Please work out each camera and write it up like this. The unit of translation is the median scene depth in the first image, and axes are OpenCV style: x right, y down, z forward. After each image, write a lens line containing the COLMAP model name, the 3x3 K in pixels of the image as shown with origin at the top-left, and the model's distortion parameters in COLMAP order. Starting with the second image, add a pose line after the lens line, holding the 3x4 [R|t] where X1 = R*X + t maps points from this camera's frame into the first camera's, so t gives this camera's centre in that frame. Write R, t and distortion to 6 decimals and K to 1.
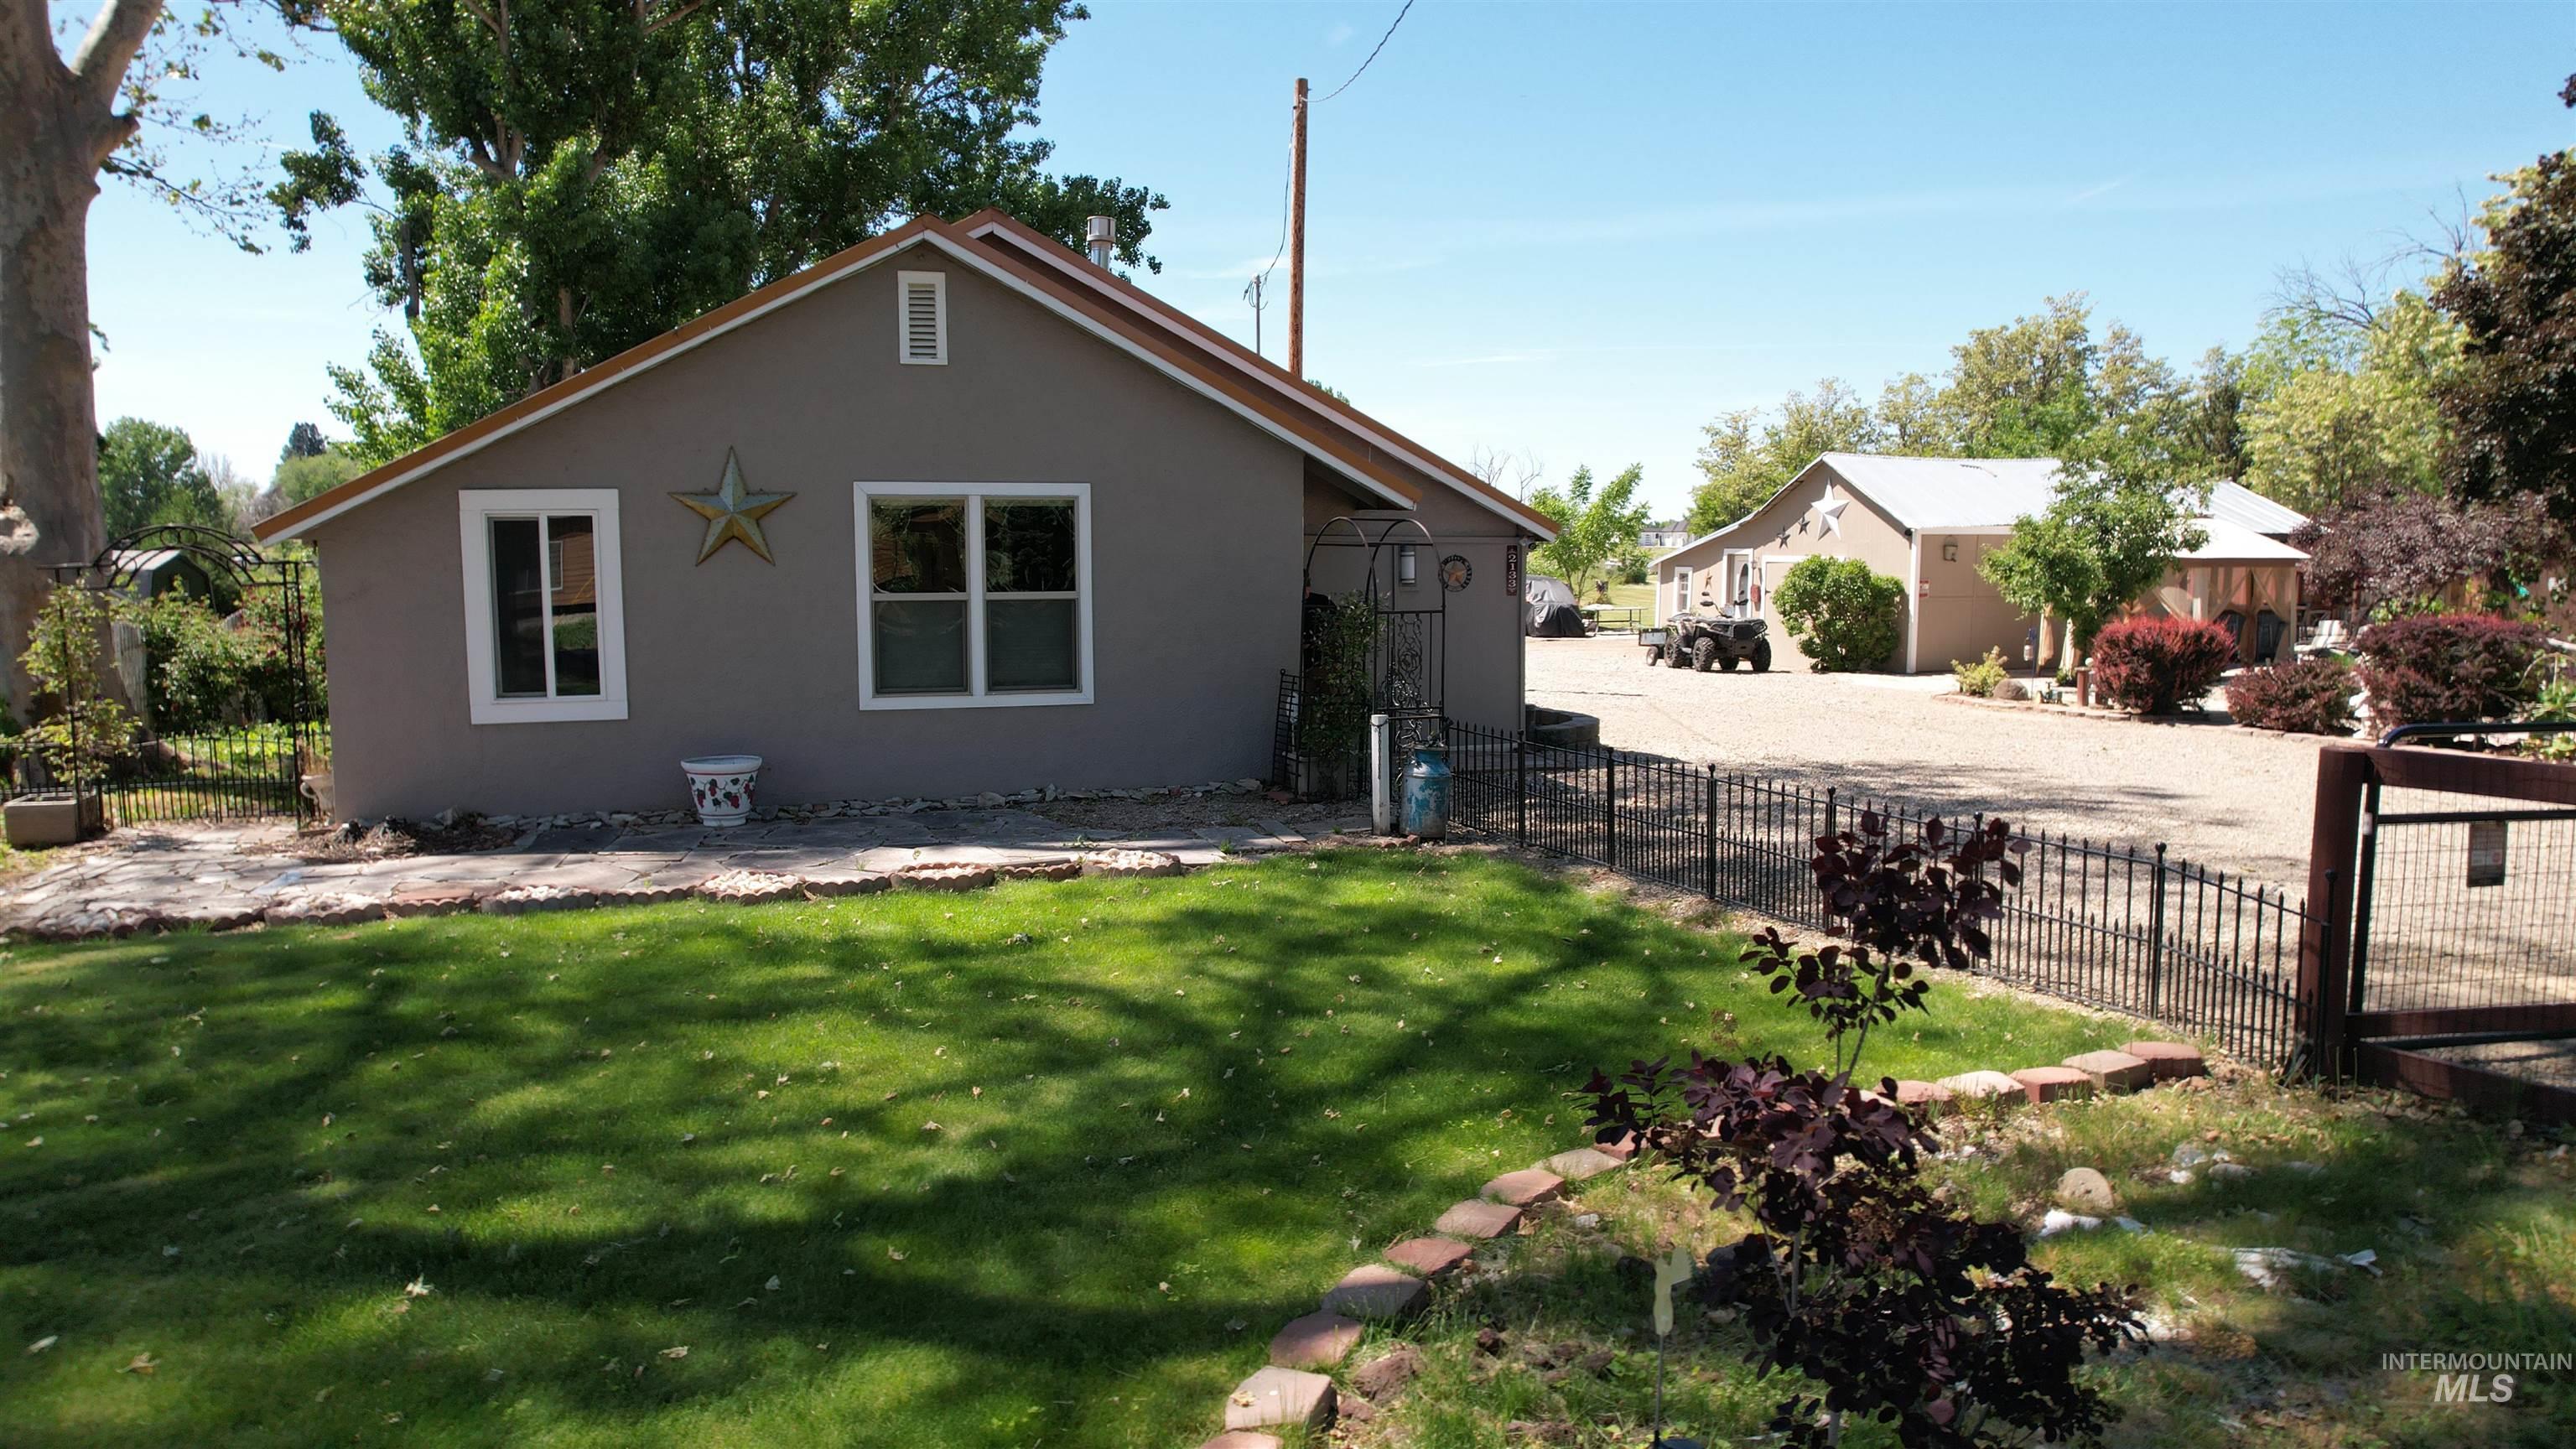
lens RADIAL K [[1651.0, 0, 1288.0], [0, 1651.0, 724.5], [0, 0, 1]] dist [-0.066262, 0.070867]
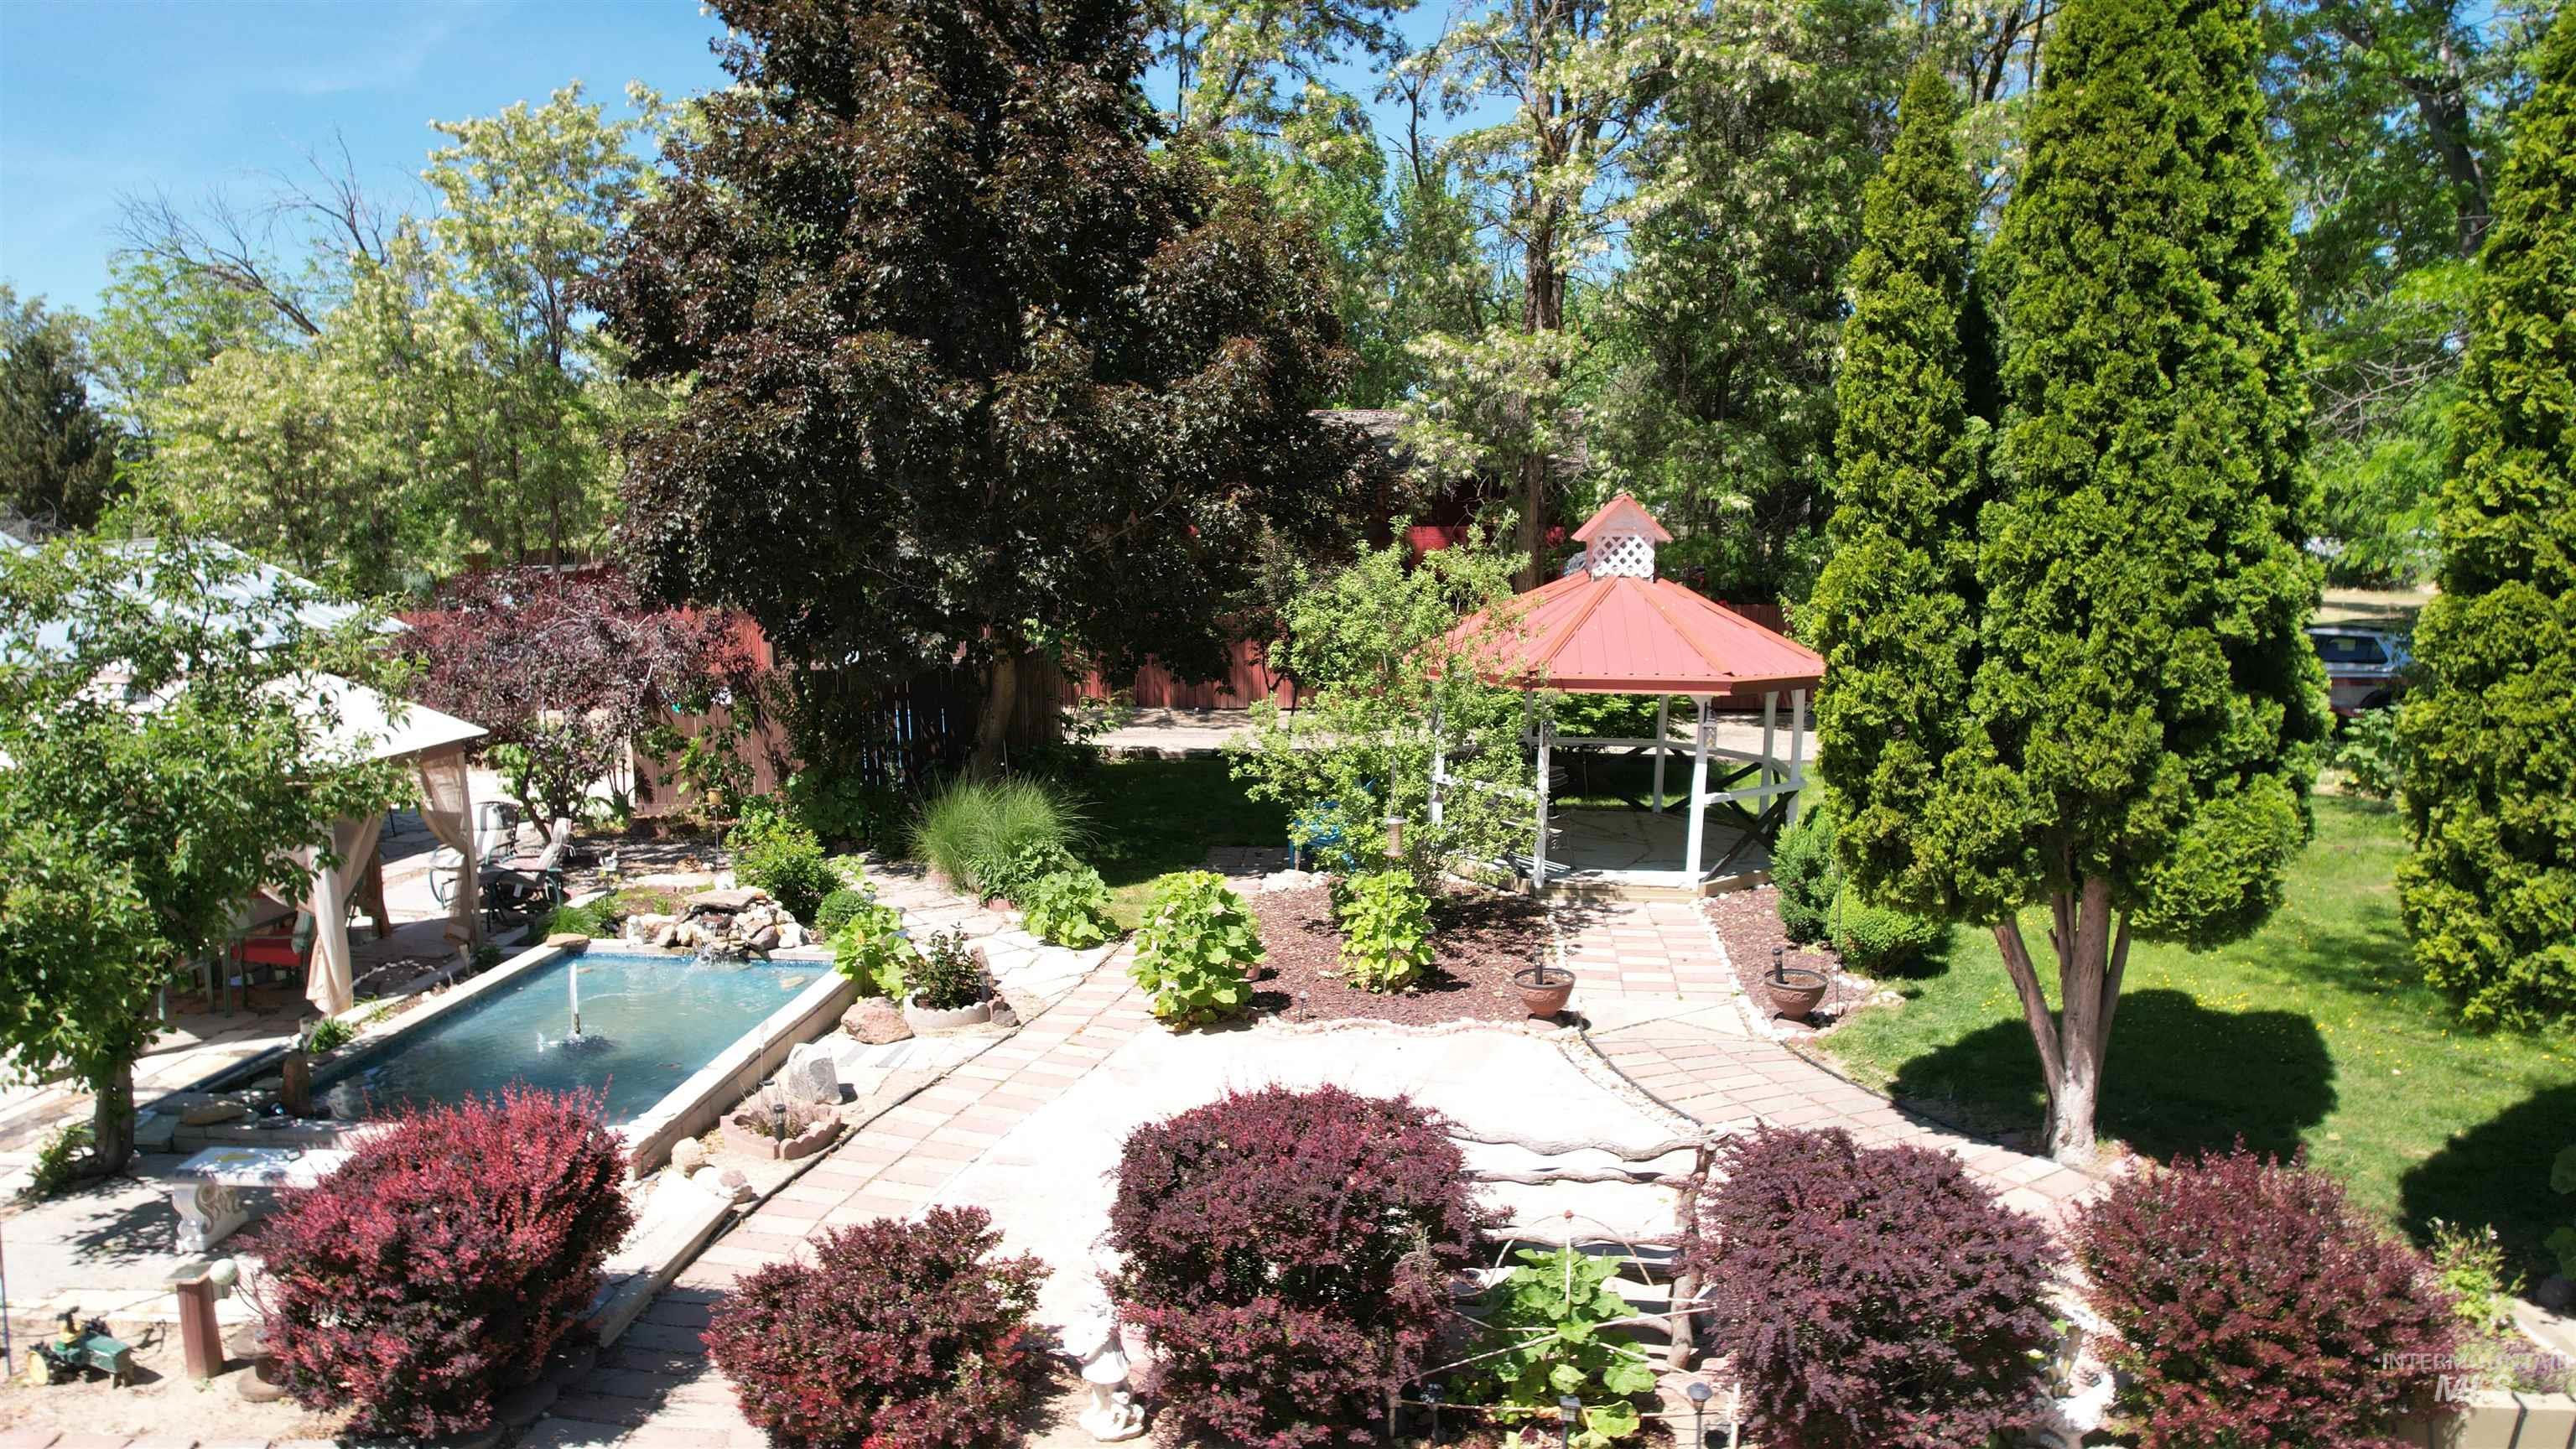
lens RADIAL K [[1651.0, 0, 1288.0], [0, 1651.0, 724.5], [0, 0, 1]] dist [-0.066262, 0.070867]
pose [[0.379445, -0.119385, 0.917480, 0.132153], [0.096708, 0.991326, 0.088998, -0.073684], [-0.920146, 0.054958, 0.387699, 0.311101]]
